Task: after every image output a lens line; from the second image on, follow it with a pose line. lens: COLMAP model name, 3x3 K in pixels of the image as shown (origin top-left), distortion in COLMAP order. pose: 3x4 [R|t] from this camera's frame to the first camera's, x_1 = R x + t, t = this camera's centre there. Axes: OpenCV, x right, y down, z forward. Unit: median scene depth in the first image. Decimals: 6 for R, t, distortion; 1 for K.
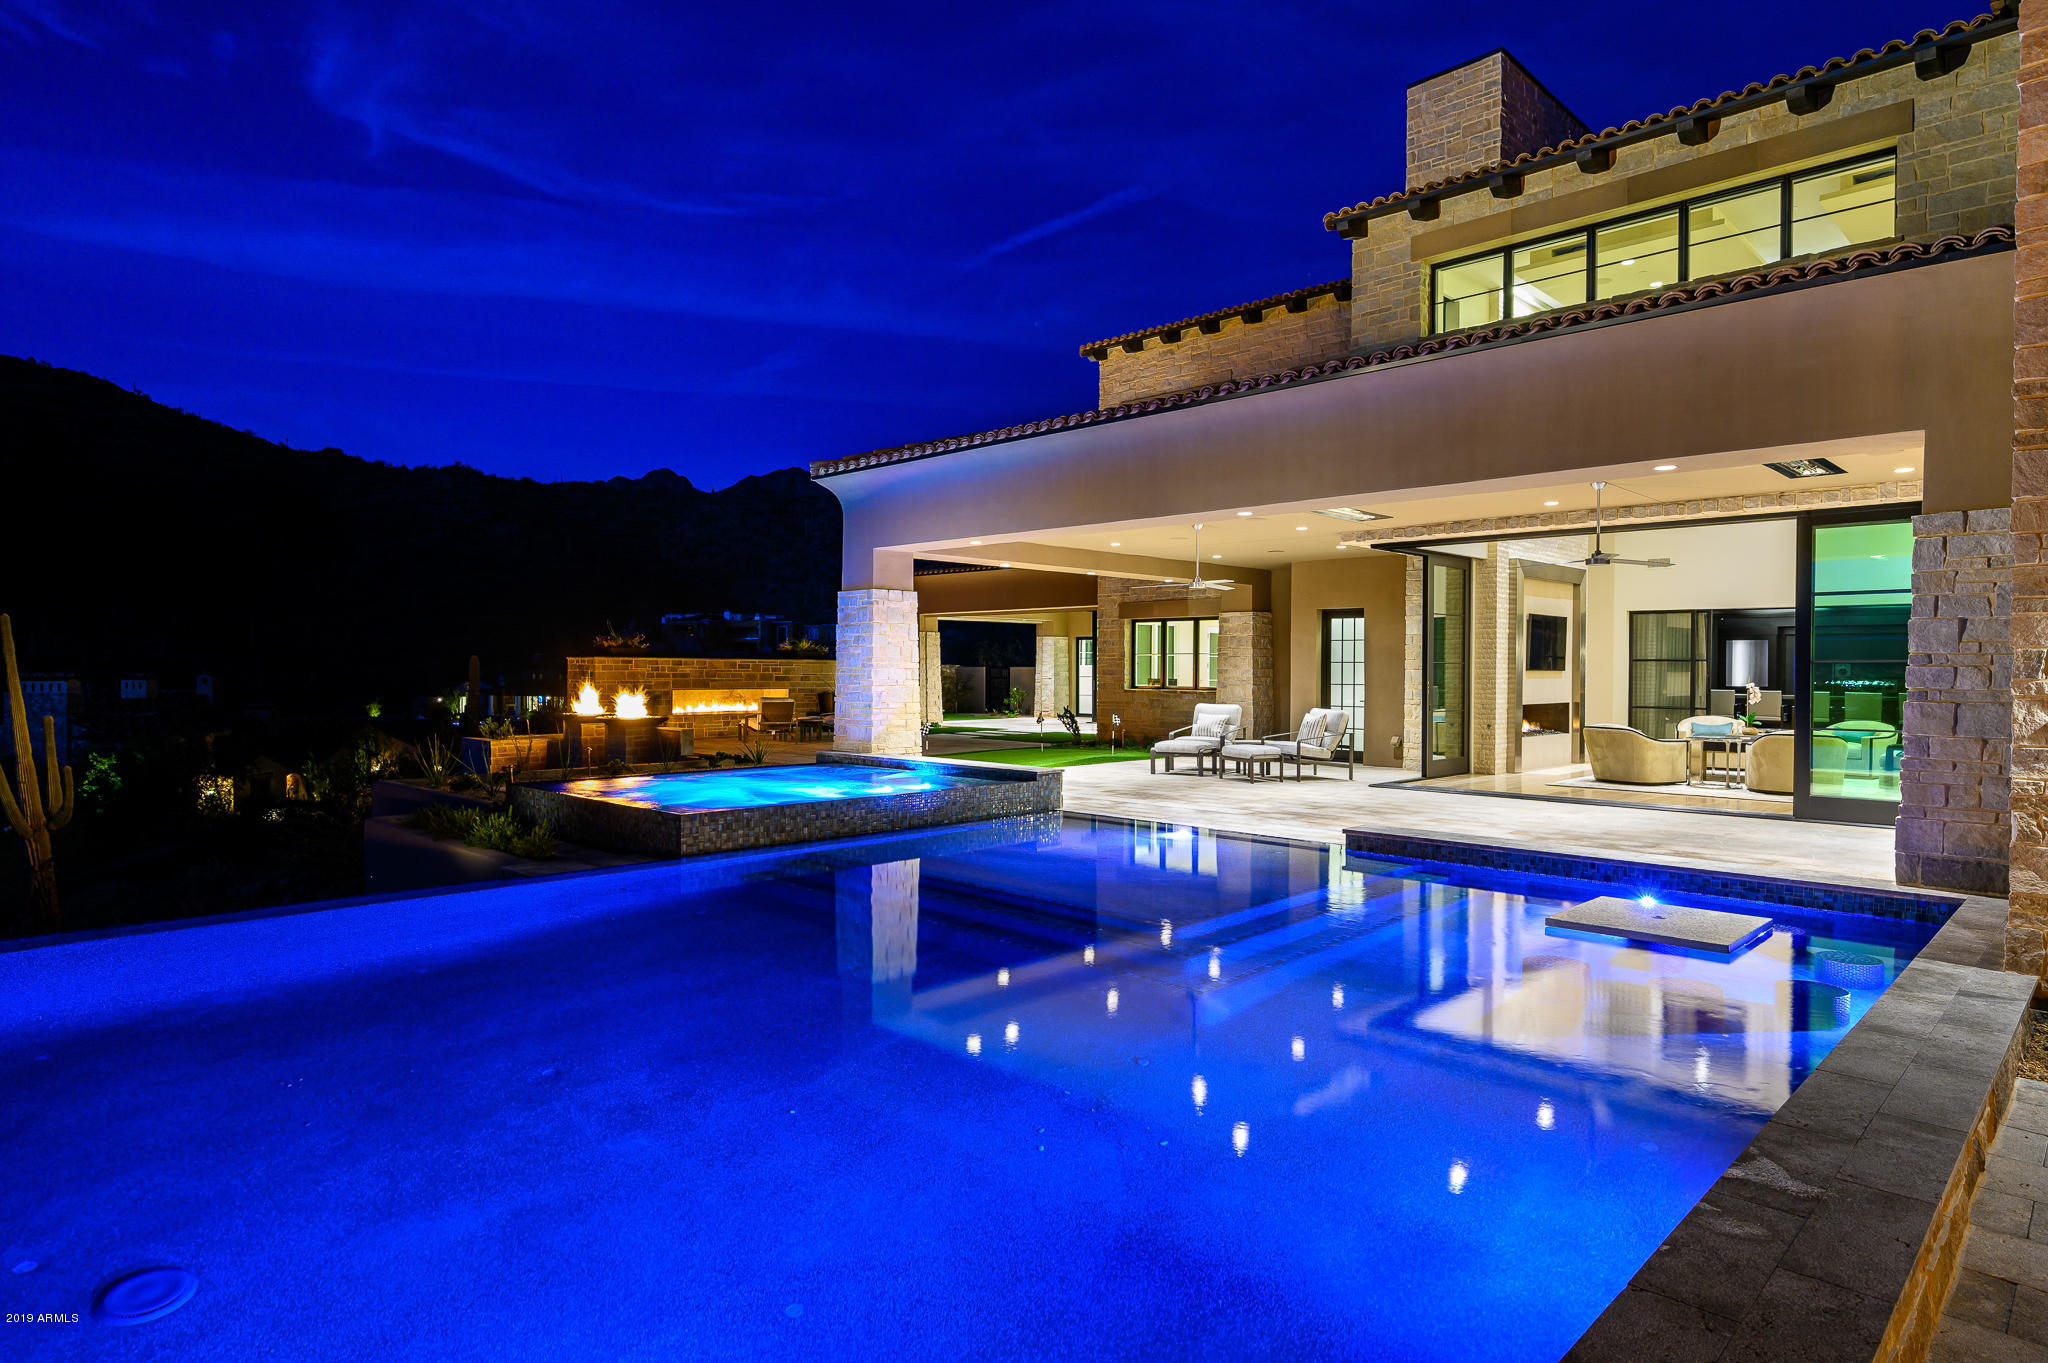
lens RADIAL K [[1169.7, 0, 1031.0], [0, 1169.7, 667.7], [0, 0, 1]] dist [0.007600, 0.000326]
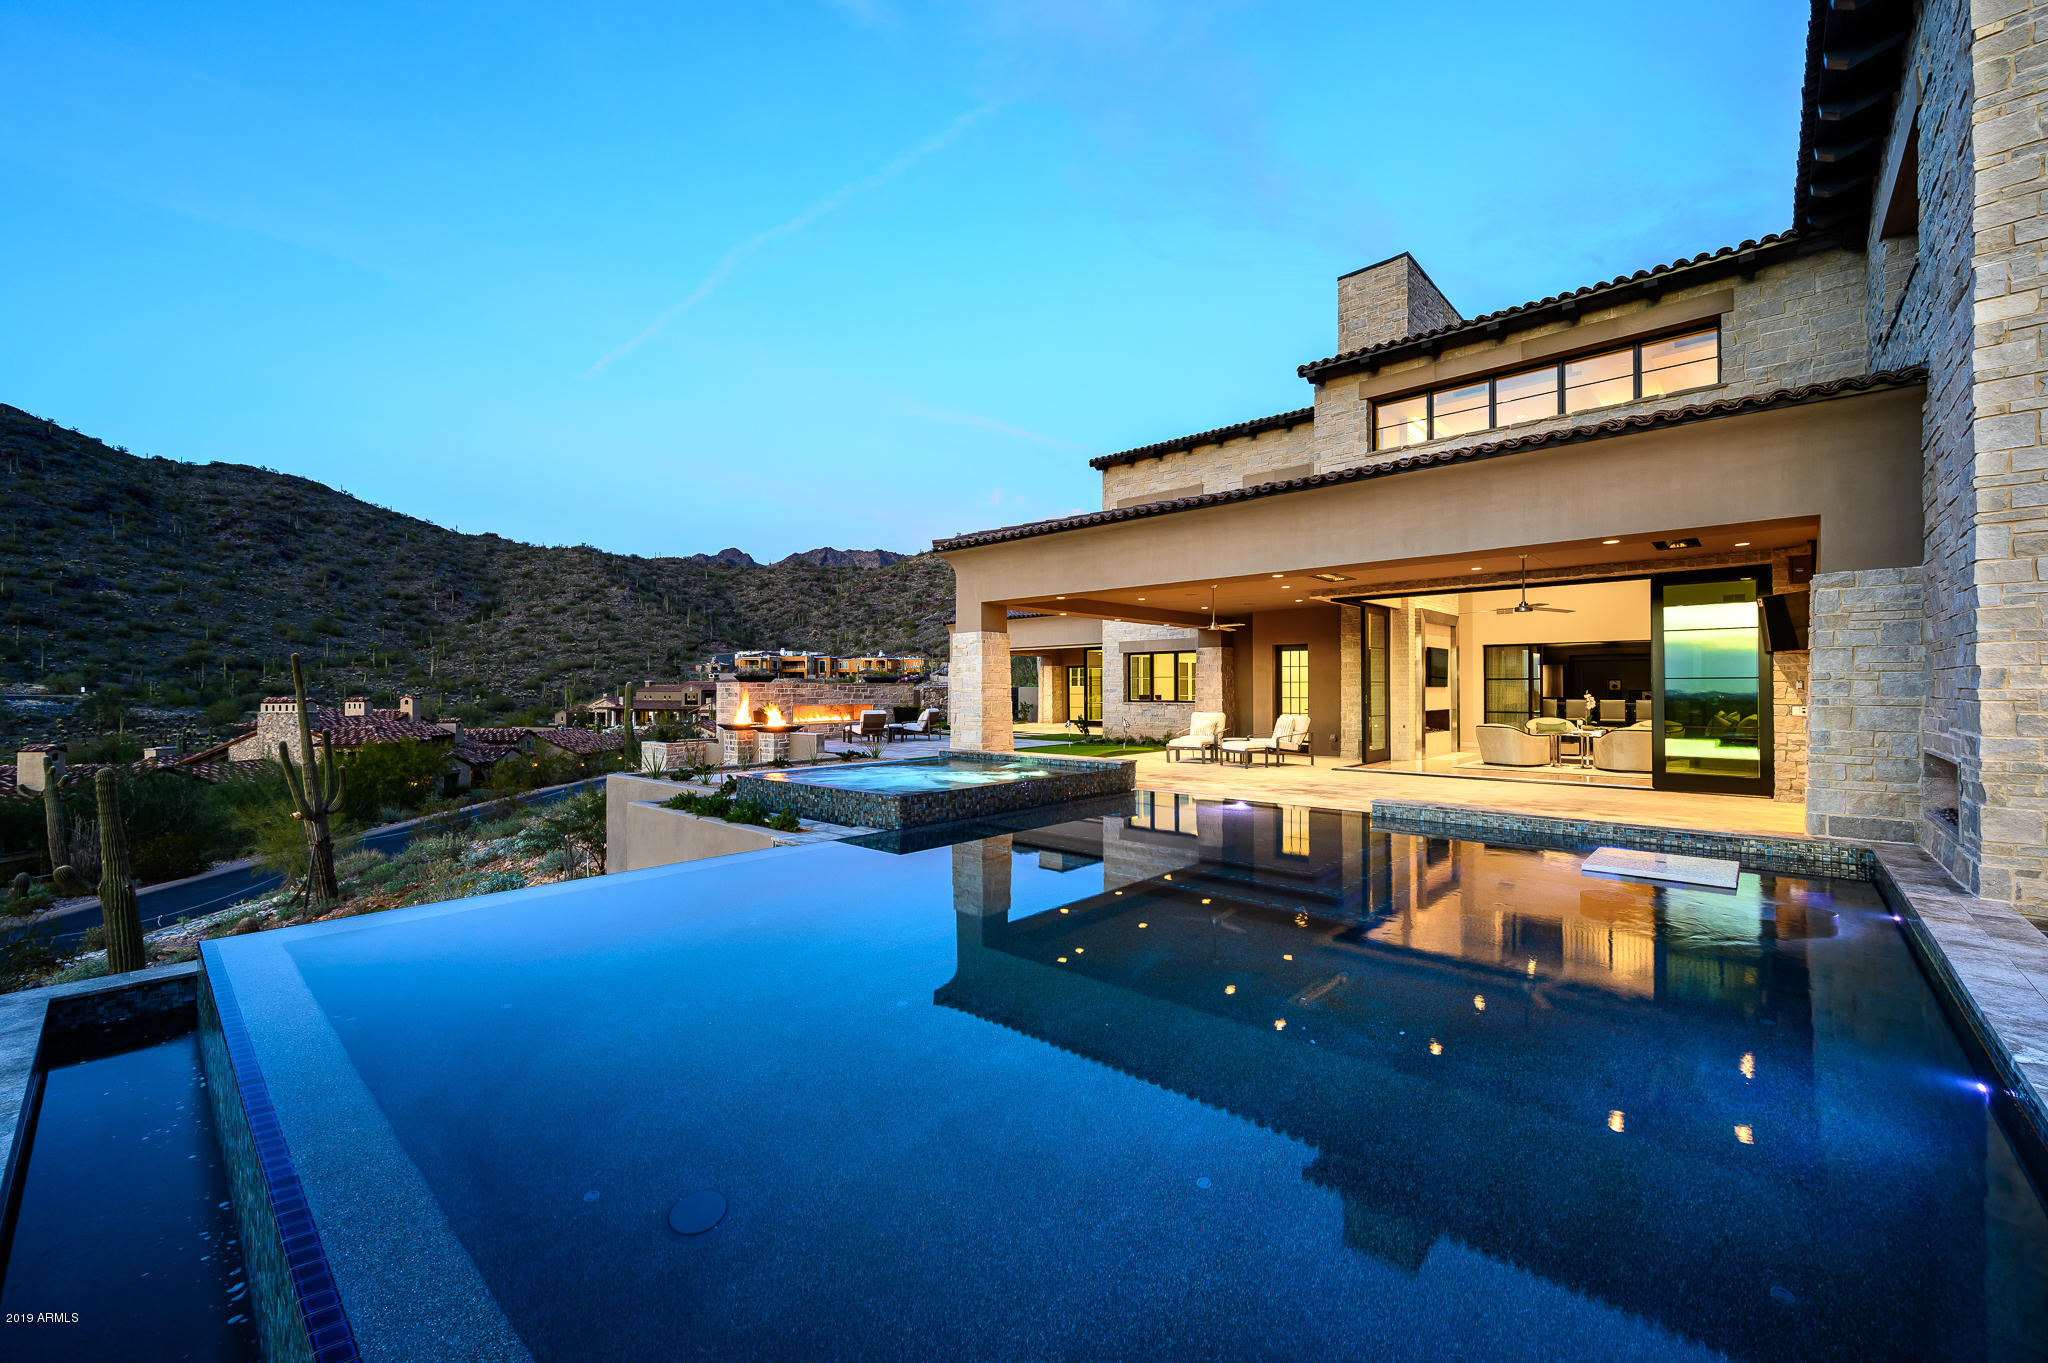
lens RADIAL K [[827.5, 0, 1040.9], [0, 827.5, 675.7], [0, 0, 1]] dist [0.003652, 0.001144]
pose [[0.998835, -0.006465, 0.047824, -0.093283], [0.007193, 0.999861, -0.015069, 0.000659], [-0.047720, 0.015395, 0.998742, 0.018127]]
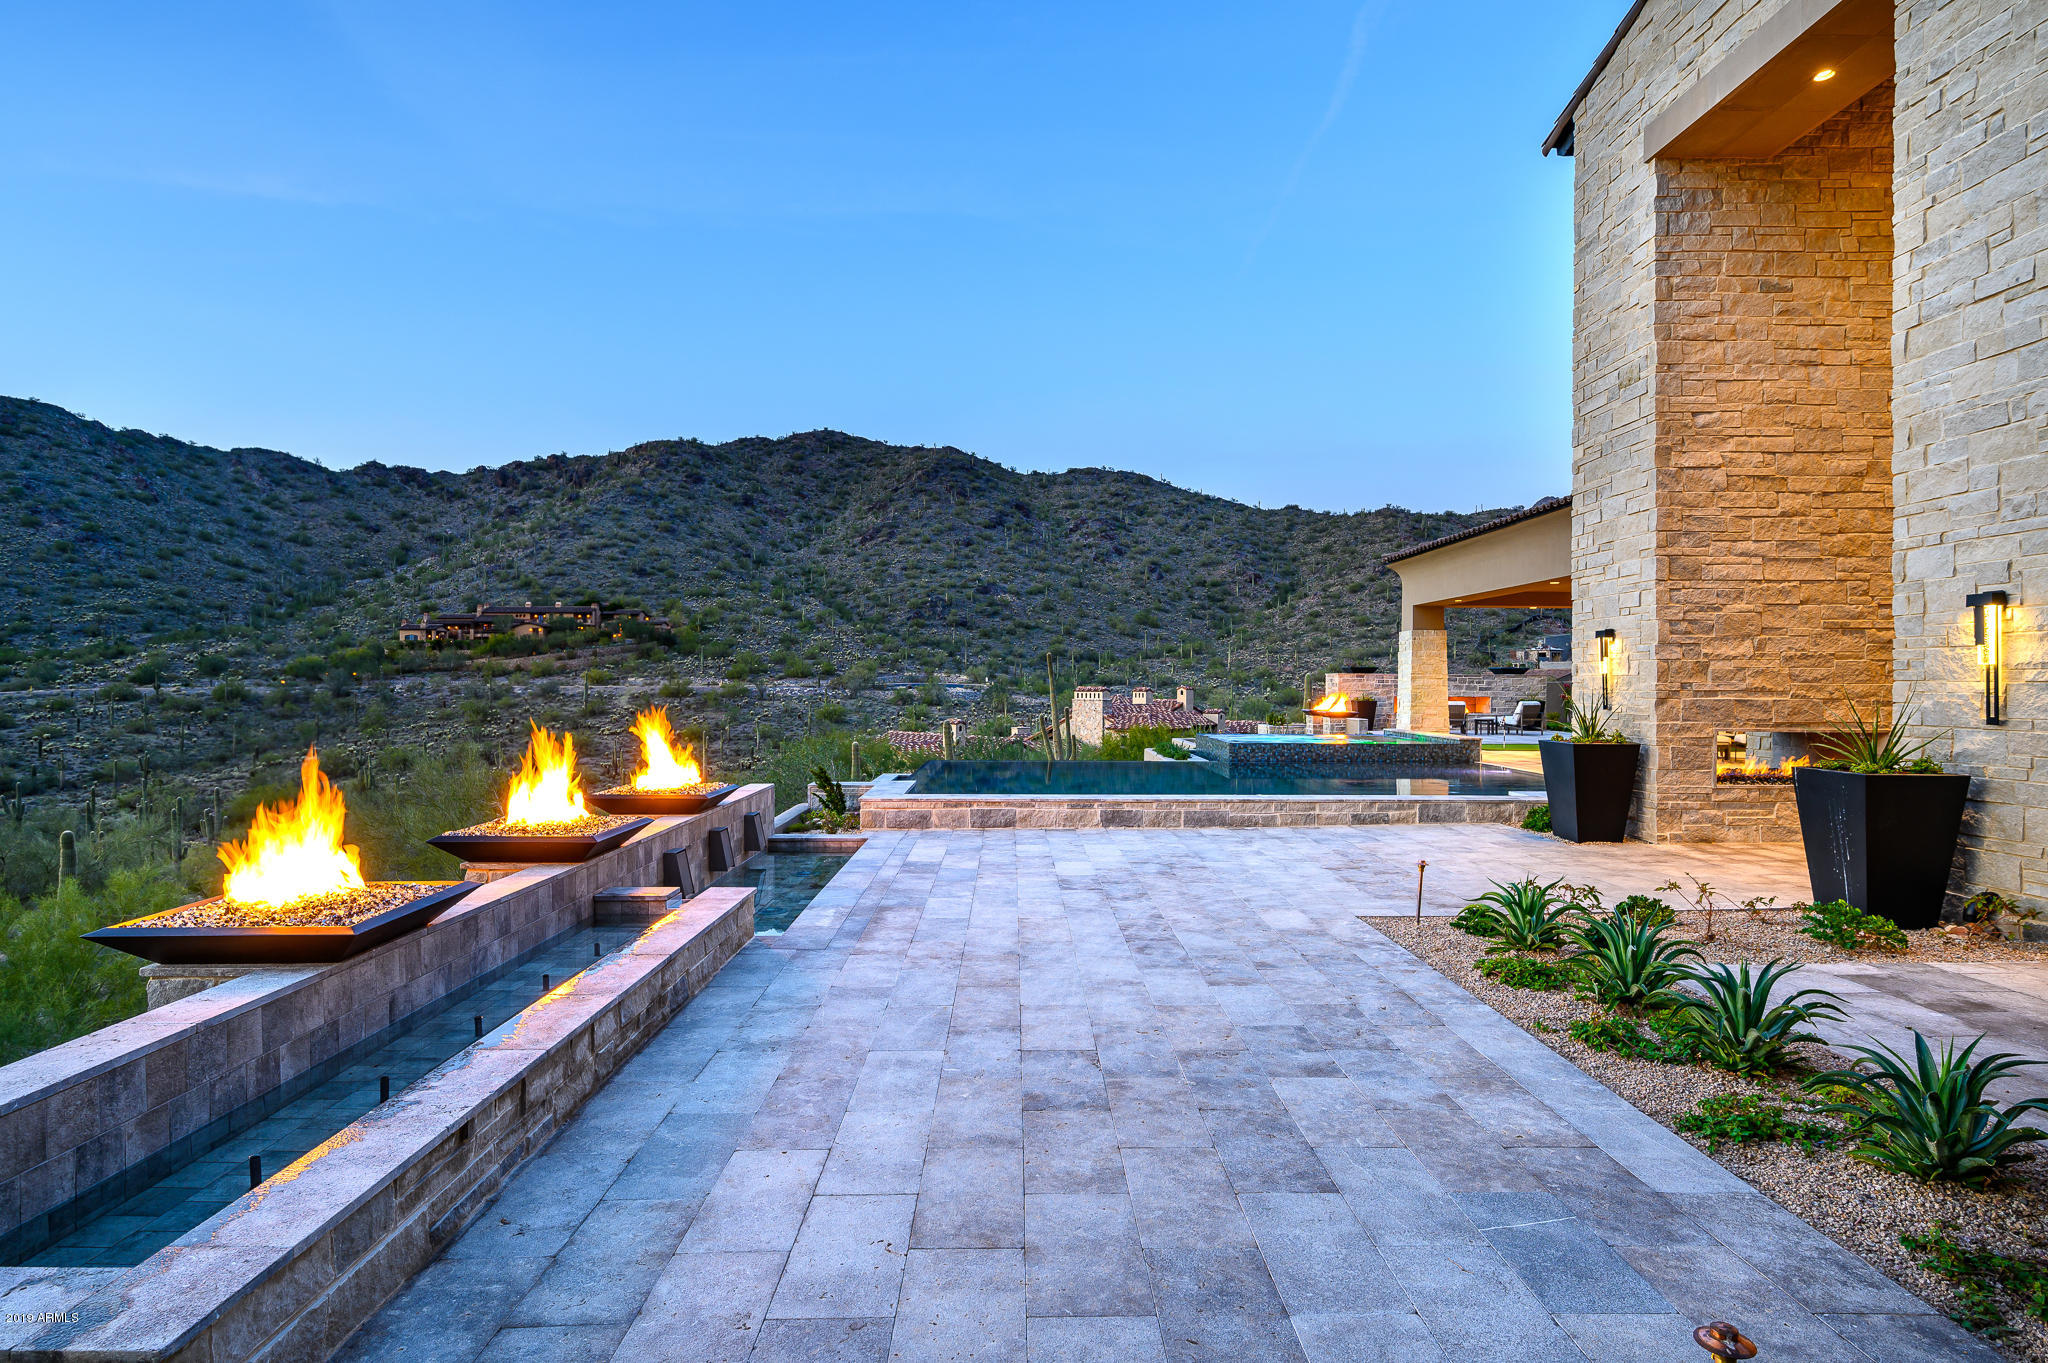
lens RADIAL K [[1079.4, 0, 1019.5], [0, 1079.4, 692.6], [0, 0, 1]] dist [0.004276, 0.002900]
pose [[0.710260, 0.006191, -0.703912, 0.187081], [-0.001256, 0.999971, 0.007527, 0.005635], [0.703938, -0.004462, 0.710247, -0.159039]]
